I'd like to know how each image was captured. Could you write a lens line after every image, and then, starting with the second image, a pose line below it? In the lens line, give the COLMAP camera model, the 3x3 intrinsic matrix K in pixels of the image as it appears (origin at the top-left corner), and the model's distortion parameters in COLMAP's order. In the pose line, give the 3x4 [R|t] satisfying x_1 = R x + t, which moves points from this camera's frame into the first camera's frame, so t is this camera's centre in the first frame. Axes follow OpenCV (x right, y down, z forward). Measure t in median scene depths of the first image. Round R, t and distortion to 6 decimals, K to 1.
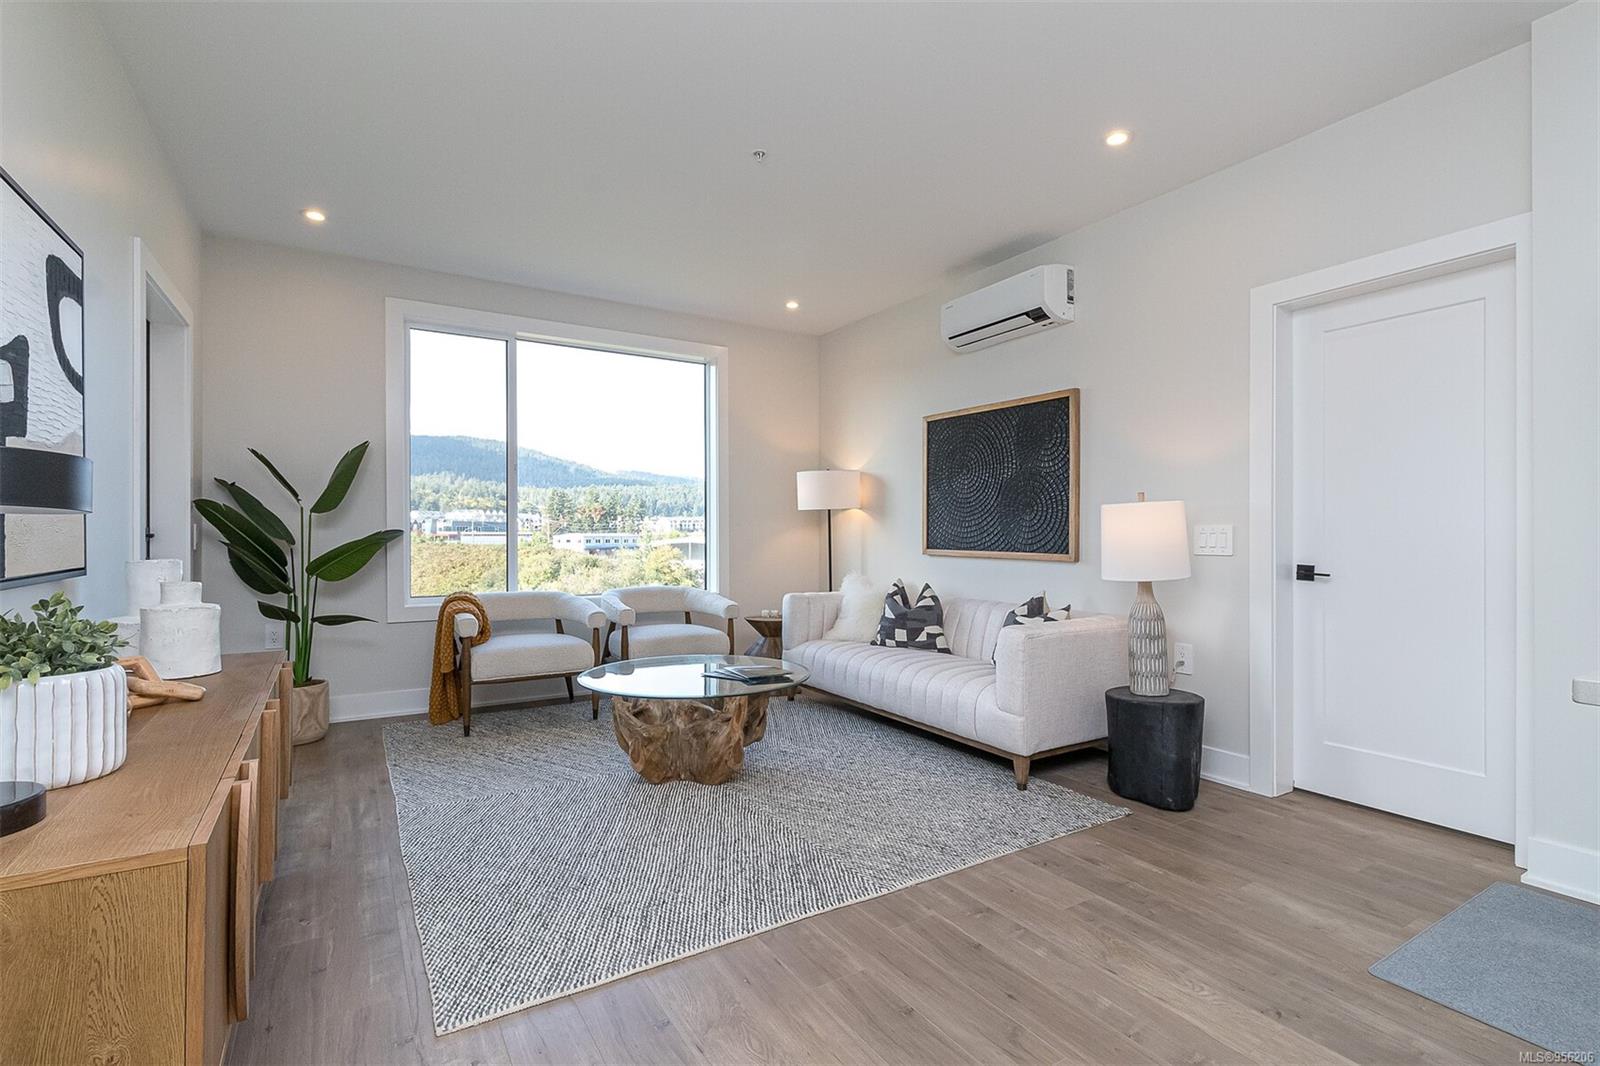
lens RADIAL K [[748.2, 0, 806.0], [0, 748.2, 539.2], [0, 0, 1]] dist [-0.000577, 0.000164]
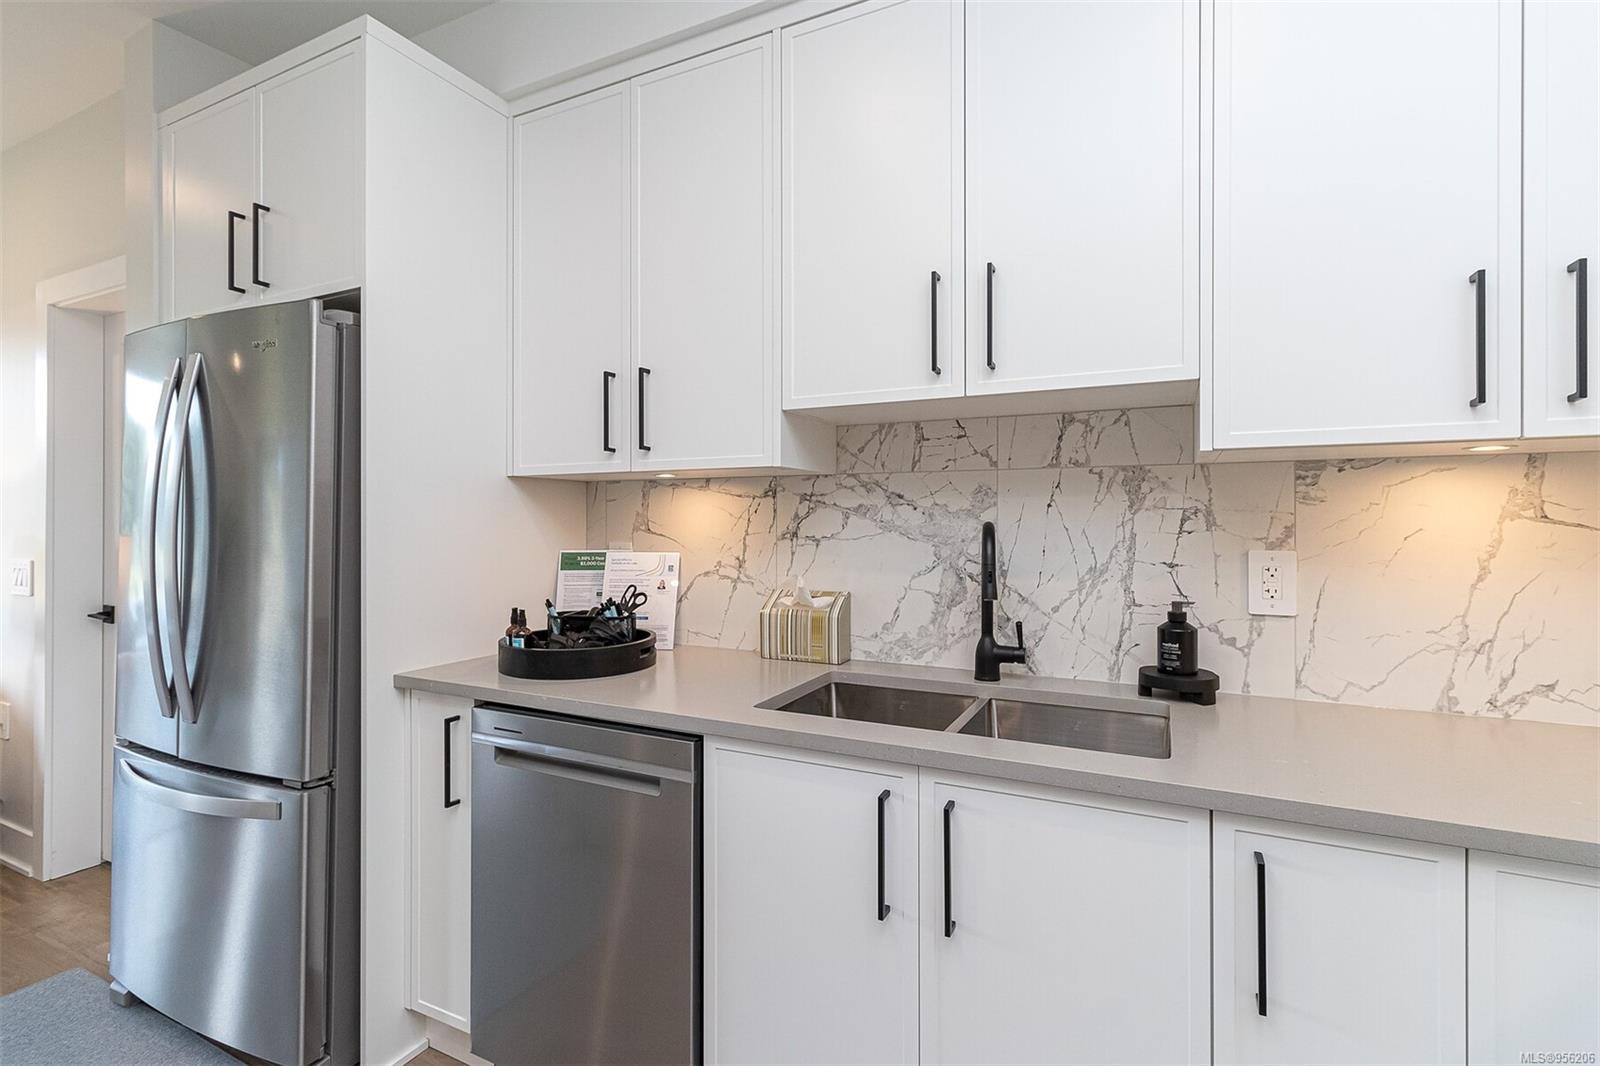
lens RADIAL K [[733.7, 0, 811.4], [0, 733.7, 520.8], [0, 0, 1]] dist [0.003589, 0.000501]
pose [[0.842080, 0.005723, 0.539322, 0.707528], [-0.001827, 0.999968, -0.007758, -0.047527], [-0.539350, 0.005548, 0.842064, -0.139899]]
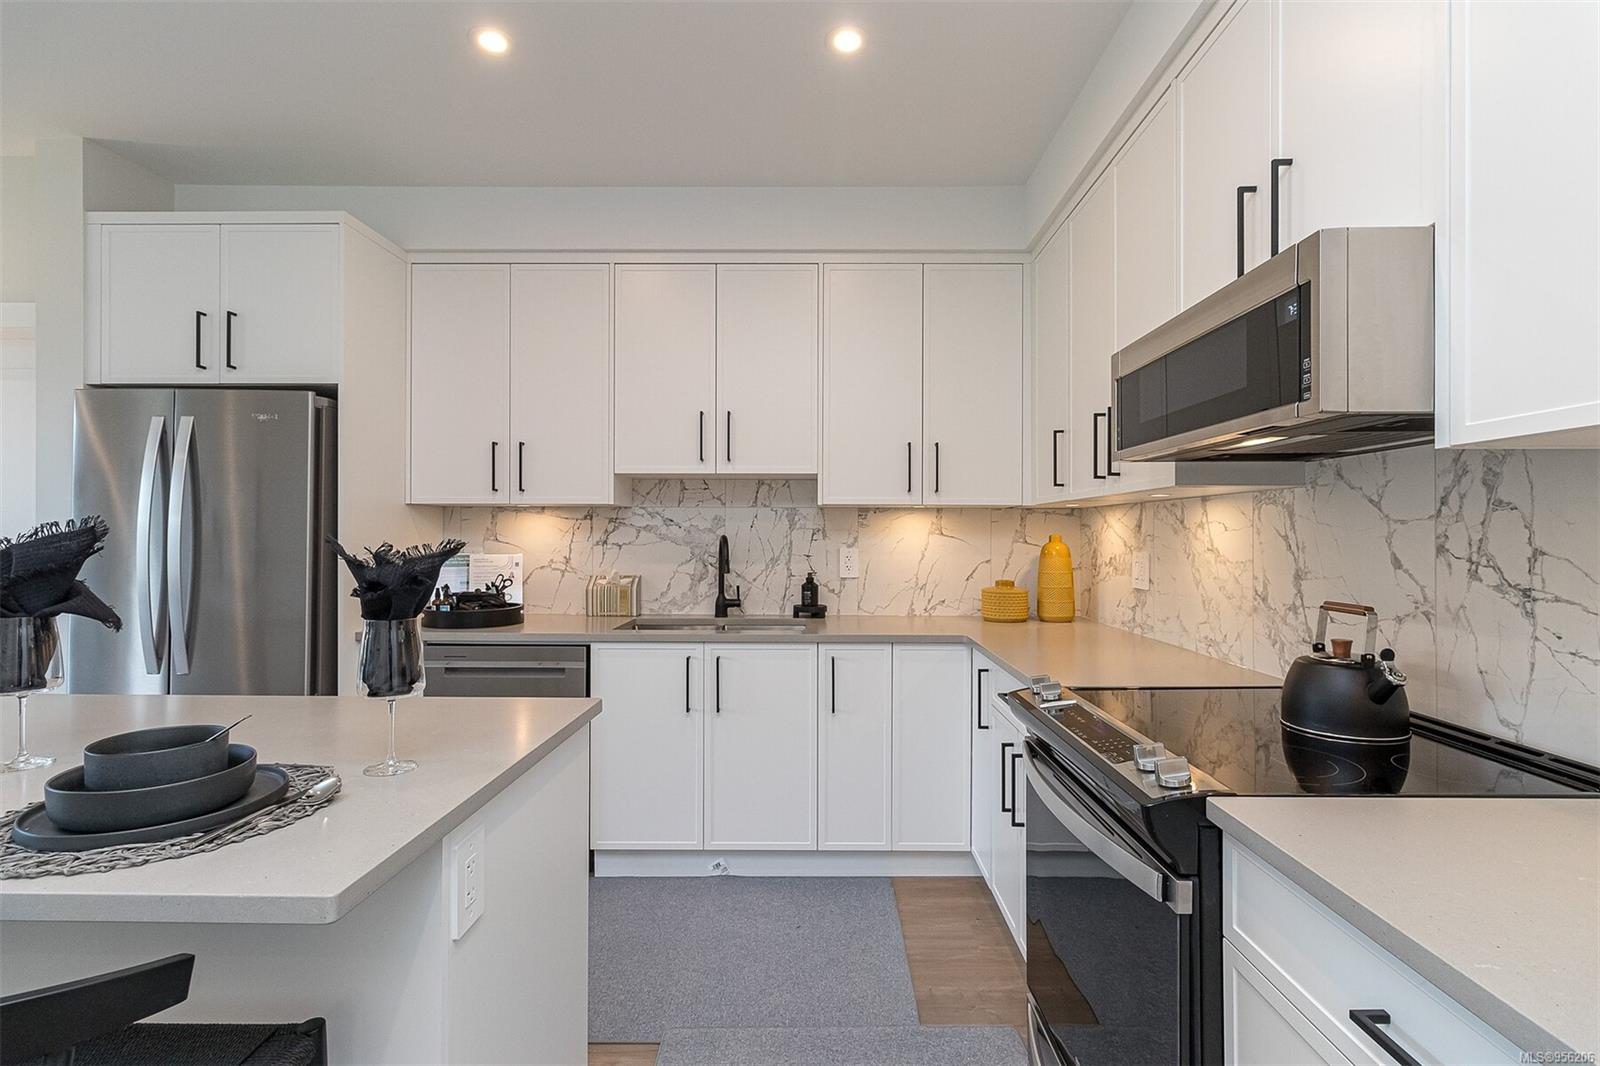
lens RADIAL K [[748.3, 0, 813.2], [0, 748.3, 532.1], [0, 0, 1]] dist [-0.000186, 0.000167]
pose [[0.529008, 0.007822, 0.848581, 0.373143], [-0.001258, 0.999964, -0.008433, -0.046671], [-0.848616, 0.003394, 0.528999, -0.361729]]
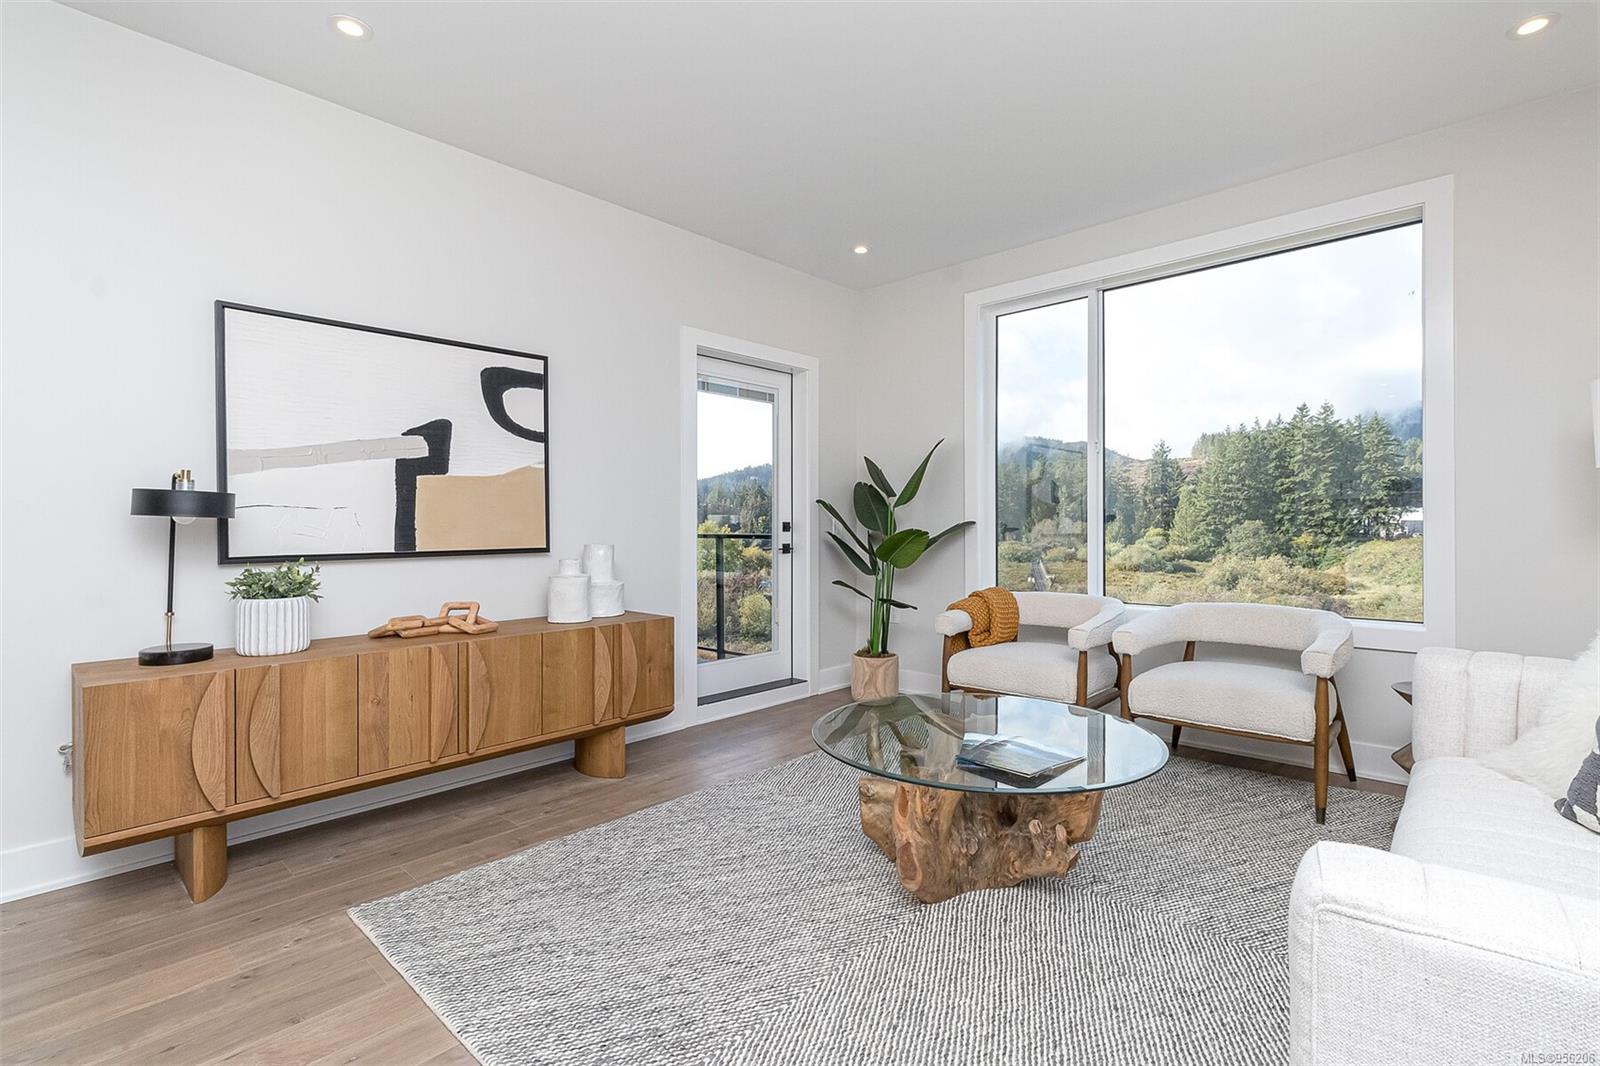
lens RADIAL K [[736.2, 0, 805.3], [0, 736.2, 530.0], [0, 0, 1]] dist [-0.001567, -0.000145]
pose [[0.266626, 0.003329, -0.963794, 0.397064], [-0.002134, 0.999994, 0.002864, -0.003845], [0.963798, 0.001294, 0.266631, 0.591492]]
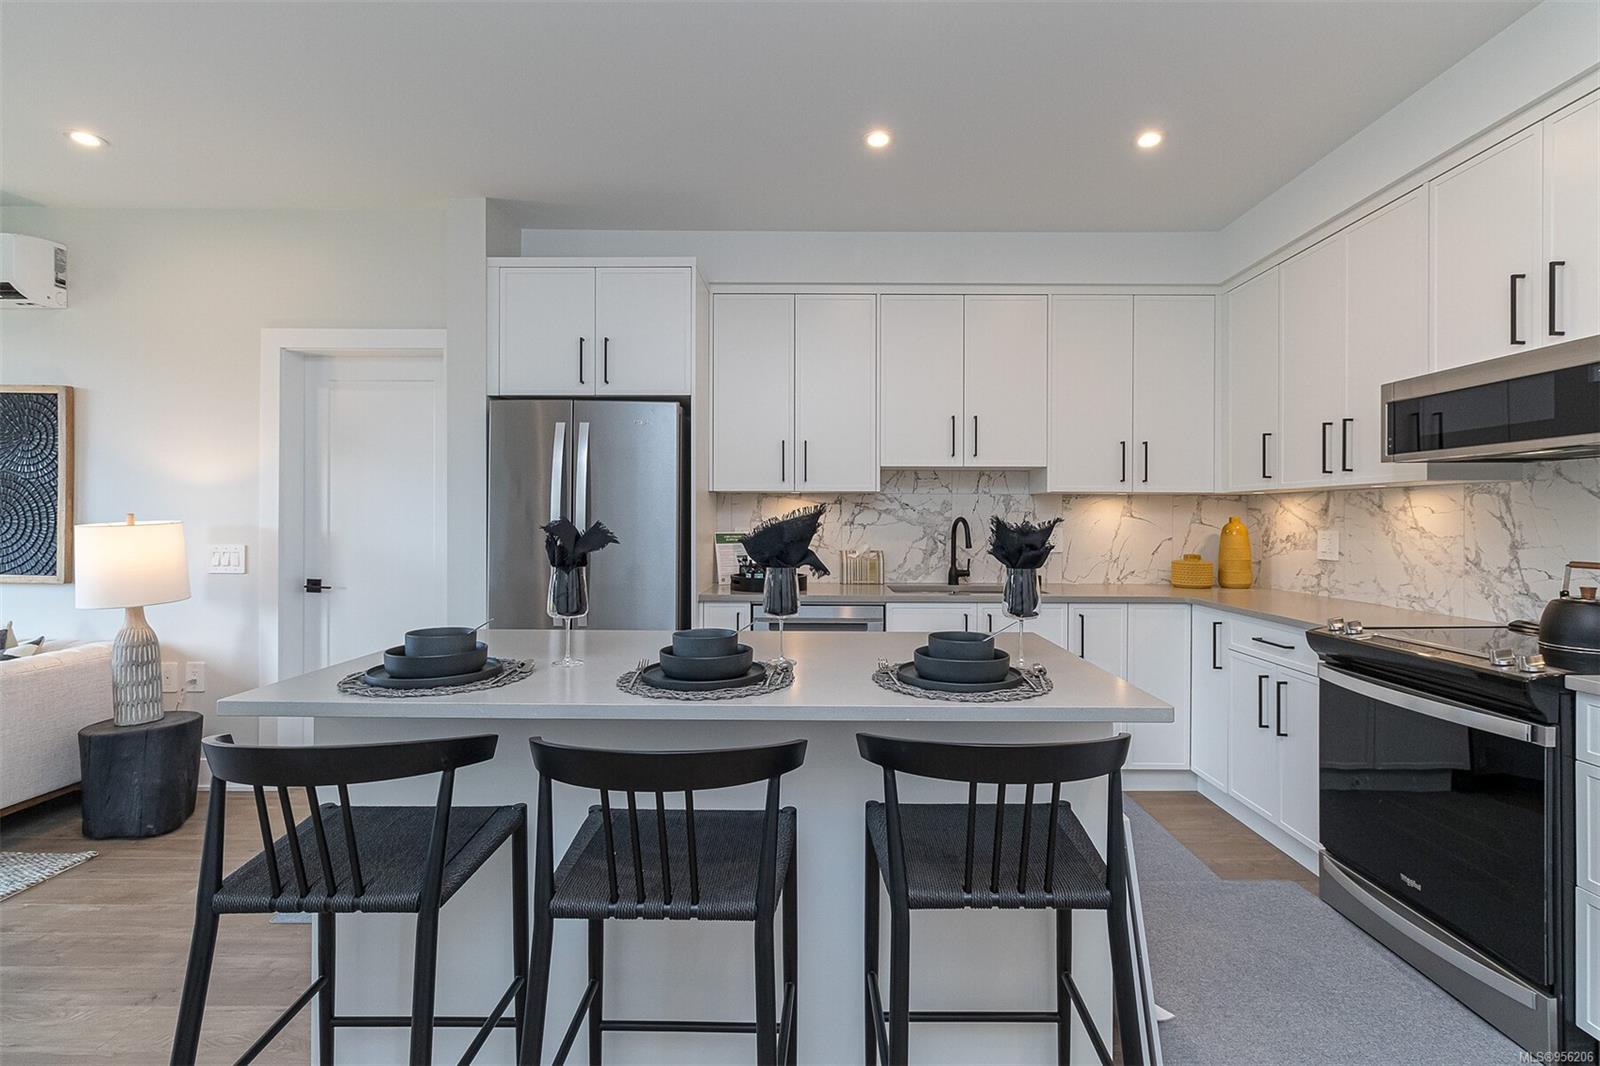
lens RADIAL K [[739.2, 0, 809.5], [0, 739.2, 519.7], [0, 0, 1]] dist [0.000752, -0.000312]
pose [[0.526919, 0.003691, 0.849908, 0.081380], [-0.001899, 0.999993, -0.003166, -0.043185], [-0.849914, 0.000054, 0.526922, -0.195237]]
